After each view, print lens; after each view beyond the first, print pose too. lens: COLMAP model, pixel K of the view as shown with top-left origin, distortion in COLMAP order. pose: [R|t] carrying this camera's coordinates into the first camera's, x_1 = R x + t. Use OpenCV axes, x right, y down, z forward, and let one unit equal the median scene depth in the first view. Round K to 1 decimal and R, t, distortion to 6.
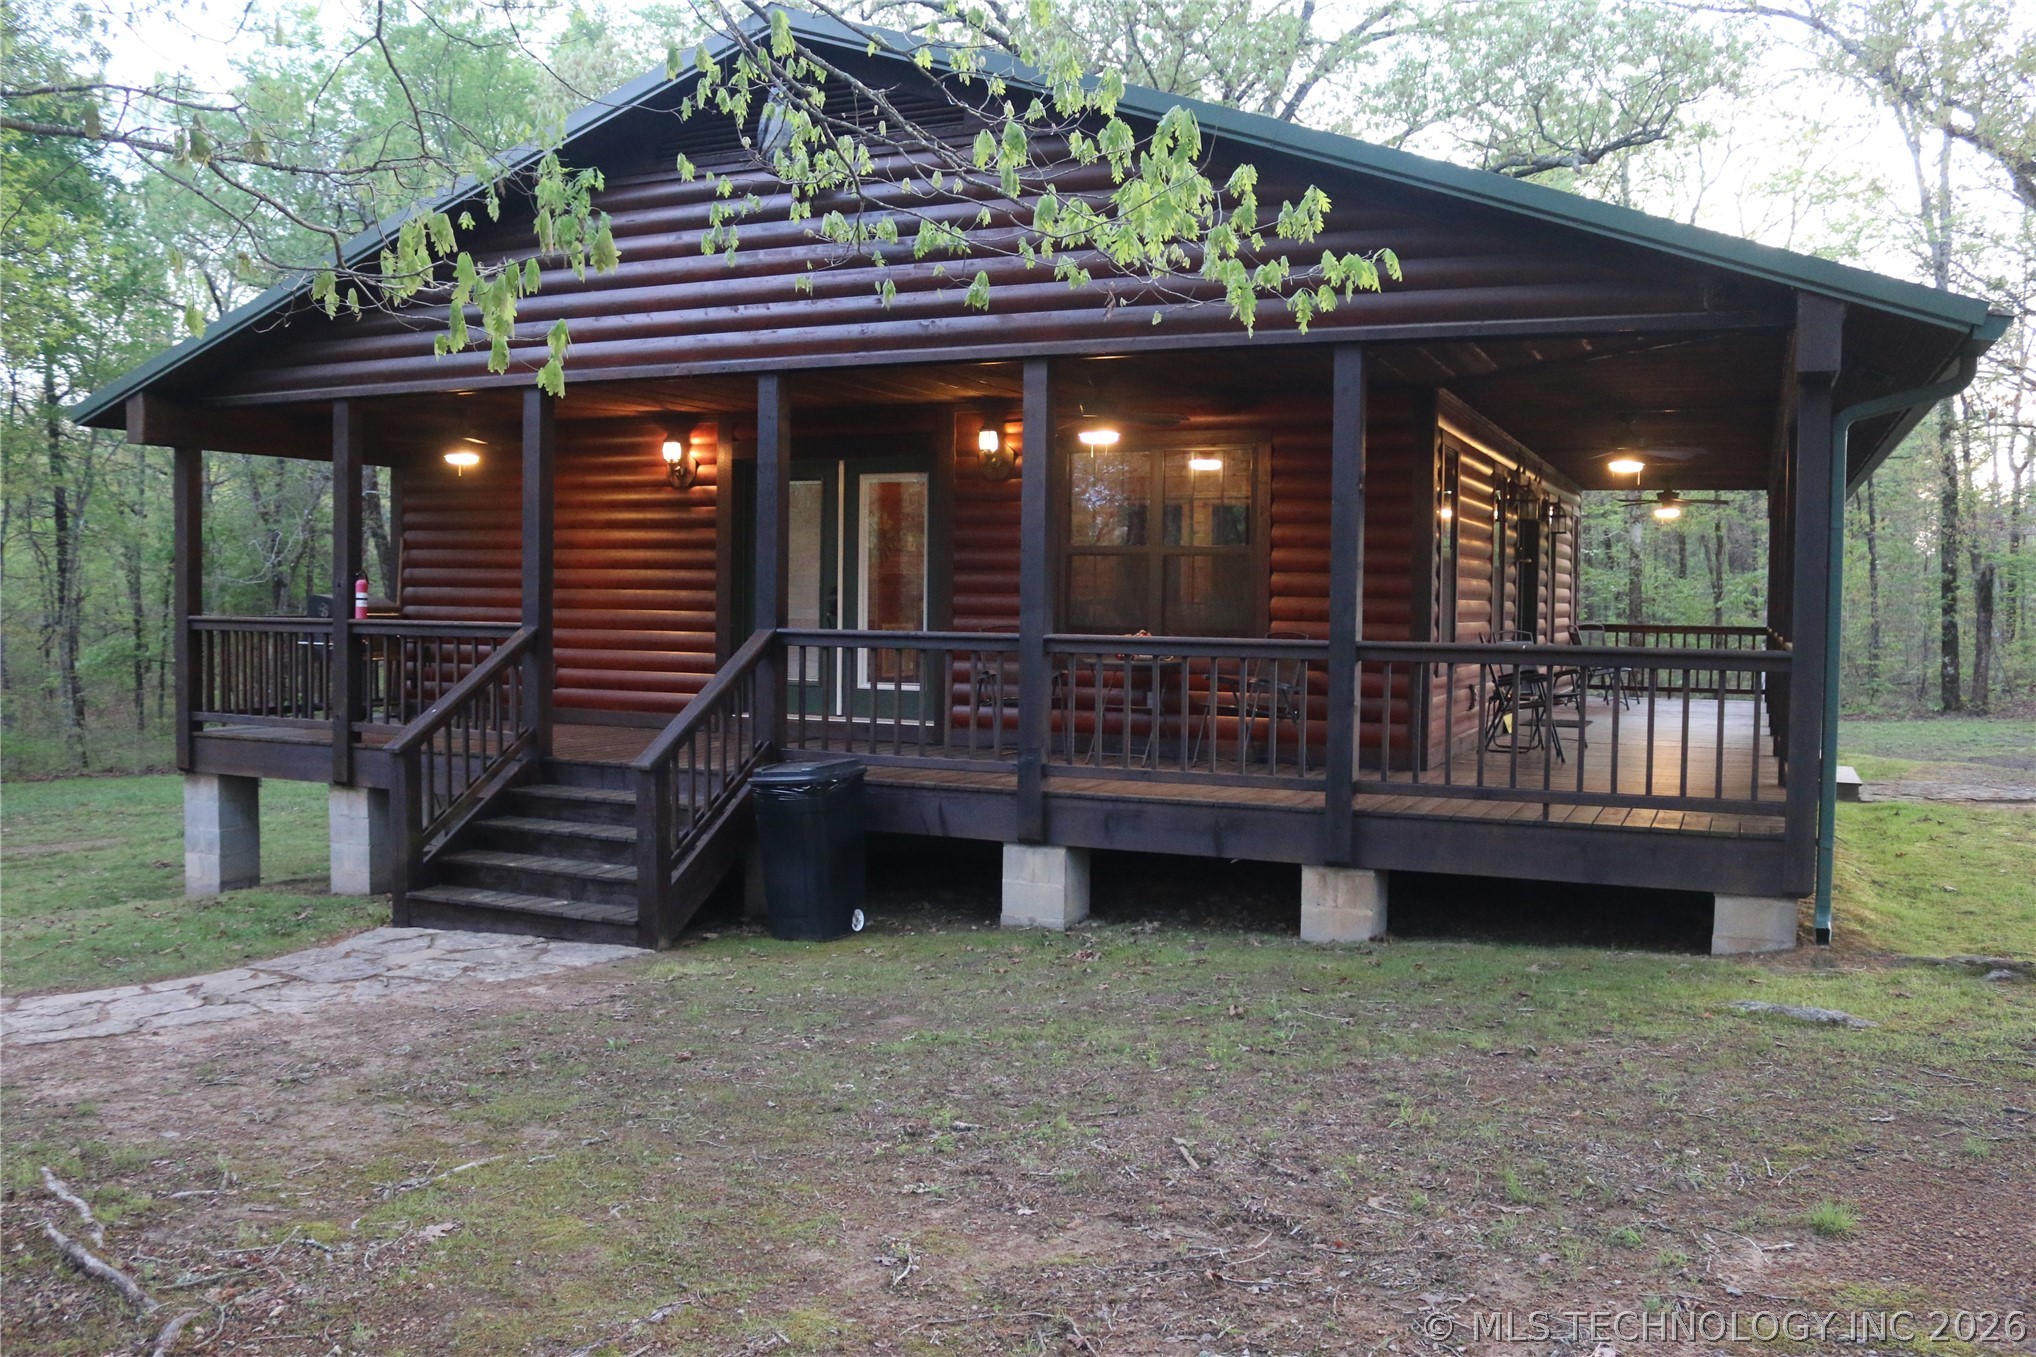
lens RADIAL K [[1667.9, 0, 1018.0], [0, 1667.9, 678.5], [0, 0, 1]] dist [-0.133231, 0.121851]
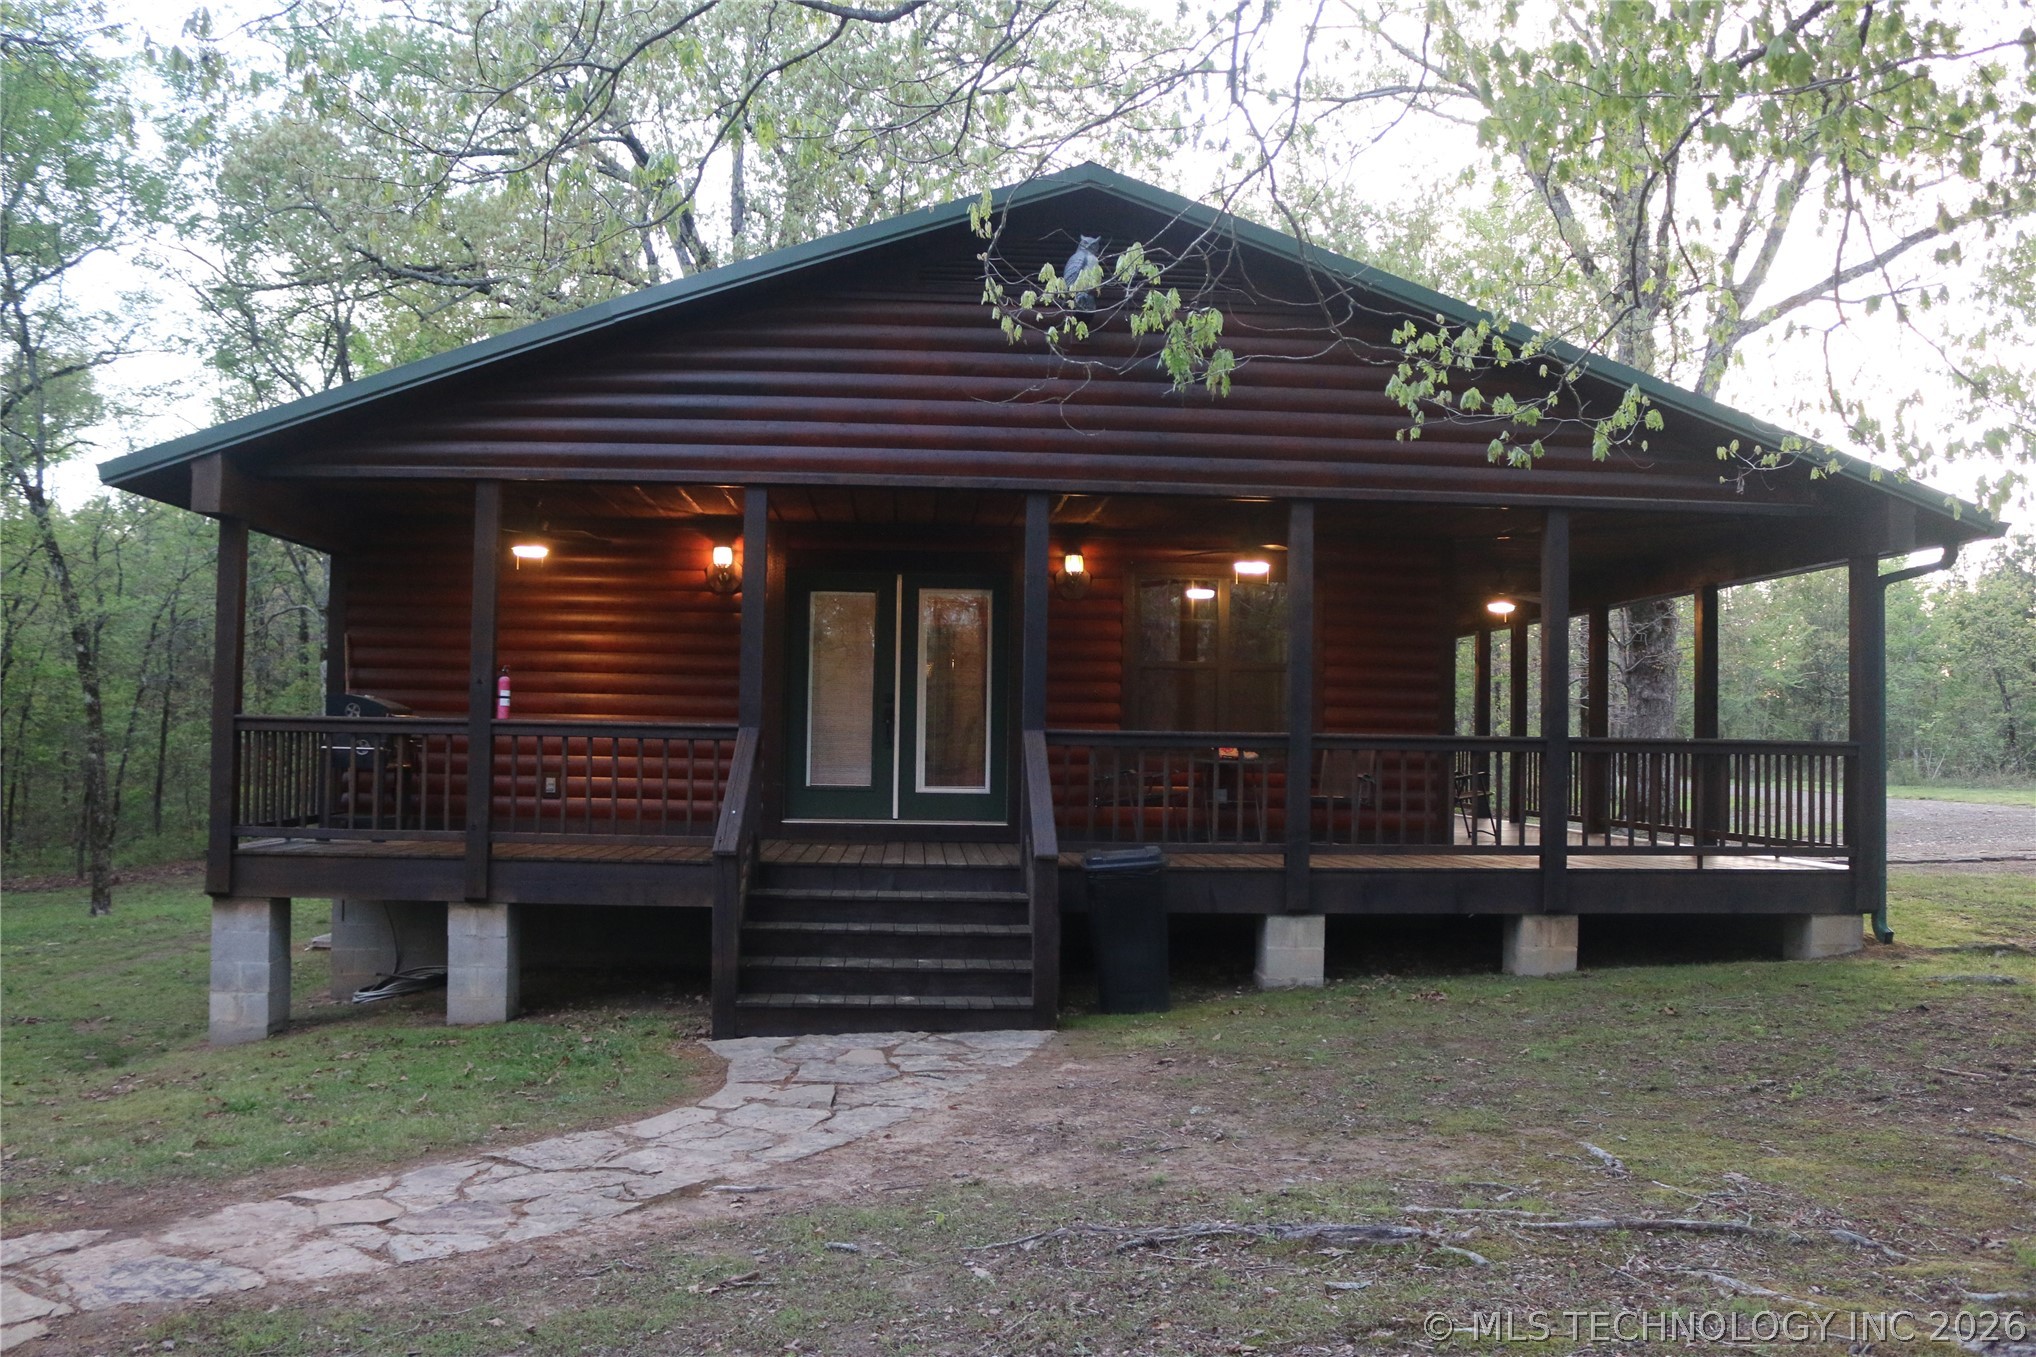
lens RADIAL K [[1667.9, 0, 1018.0], [0, 1667.9, 678.5], [0, 0, 1]] dist [-0.133231, 0.121851]
pose [[0.884252, 0.018887, 0.466628, -0.579046], [0.016312, 0.997323, -0.071278, 0.011772], [-0.466725, 0.070640, 0.881577, 0.046374]]
